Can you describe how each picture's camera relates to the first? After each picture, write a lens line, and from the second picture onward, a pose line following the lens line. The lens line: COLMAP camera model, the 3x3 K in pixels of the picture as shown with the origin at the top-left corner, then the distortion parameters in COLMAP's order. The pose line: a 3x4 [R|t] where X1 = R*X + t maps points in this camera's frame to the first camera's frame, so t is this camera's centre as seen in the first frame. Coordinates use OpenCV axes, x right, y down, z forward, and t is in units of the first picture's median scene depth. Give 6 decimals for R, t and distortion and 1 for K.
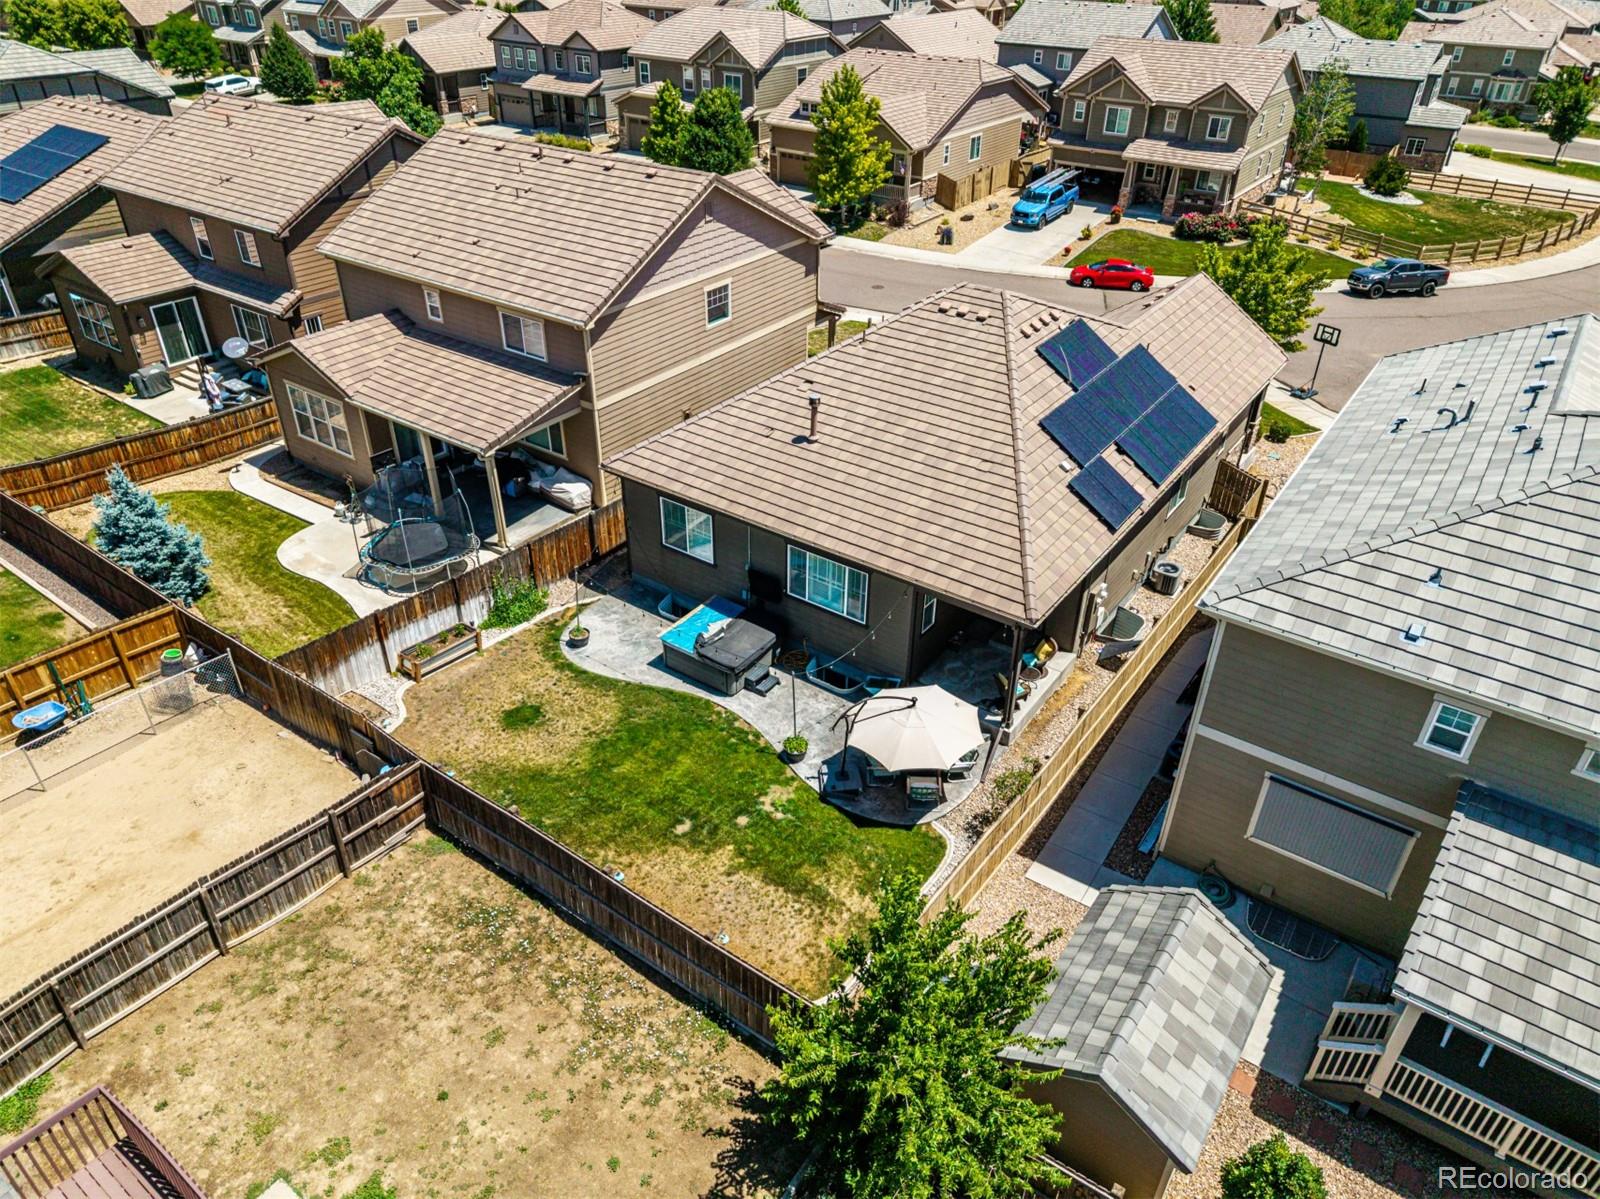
lens RADIAL K [[1064.9, 0, 805.4], [0, 1064.9, 601.7], [0, 0, 1]] dist [0.005226, -0.006983]
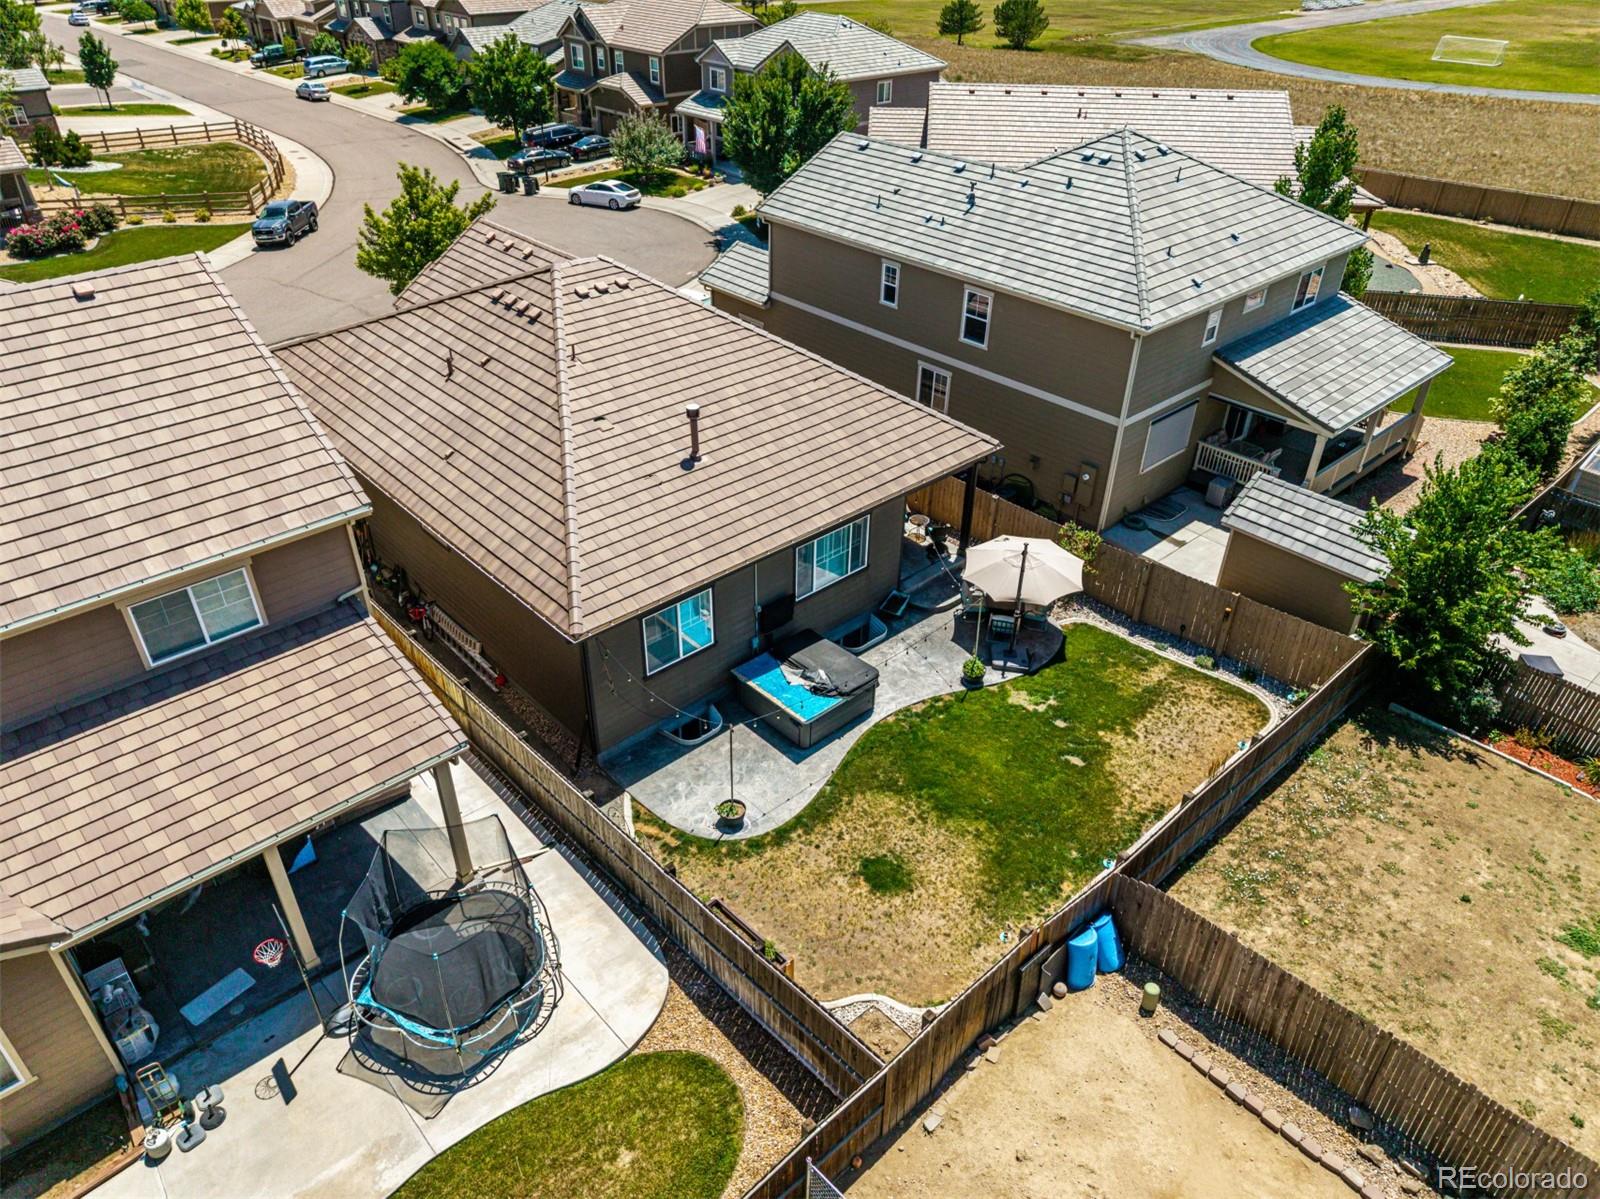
lens RADIAL K [[1064.9, 0, 801.2], [0, 1064.9, 599.9], [0, 0, 1]] dist [0.005226, -0.006983]
pose [[0.216345, -0.558200, 0.801004, -0.785397], [0.534383, 0.754330, 0.381341, -0.372370], [-0.817086, 0.345541, 0.461488, 0.610975]]
